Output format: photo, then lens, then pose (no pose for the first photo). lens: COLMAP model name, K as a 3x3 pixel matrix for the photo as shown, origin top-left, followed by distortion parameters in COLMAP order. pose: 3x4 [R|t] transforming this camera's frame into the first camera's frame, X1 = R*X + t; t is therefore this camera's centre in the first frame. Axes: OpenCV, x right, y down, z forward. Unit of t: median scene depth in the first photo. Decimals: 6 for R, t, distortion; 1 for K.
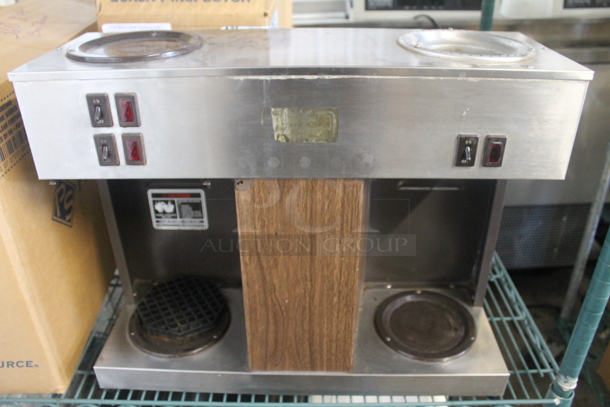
lens RADIAL K [[503.1, 0, 305.5], [0, 503.1, 208.9], [0, 0, 1]] dist [-0.143556, 0.089002]
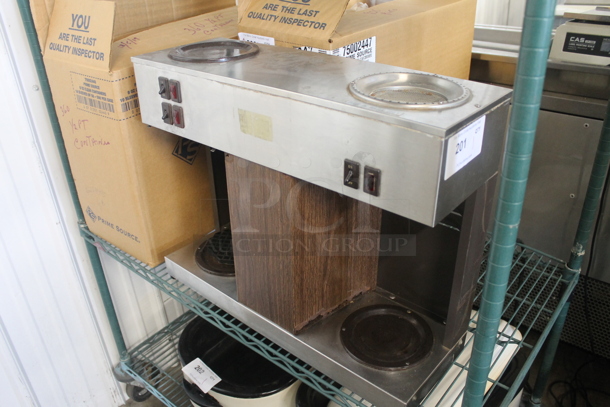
lens RADIAL K [[503.1, 0, 307.1], [0, 503.1, 203.2], [0, 0, 1]] dist [-0.143556, 0.089002]
pose [[0.774781, 0.300121, -0.556454, 0.708808], [-0.309872, 0.947445, 0.079549, -0.086063], [0.551084, 0.110796, 0.827062, -0.034349]]
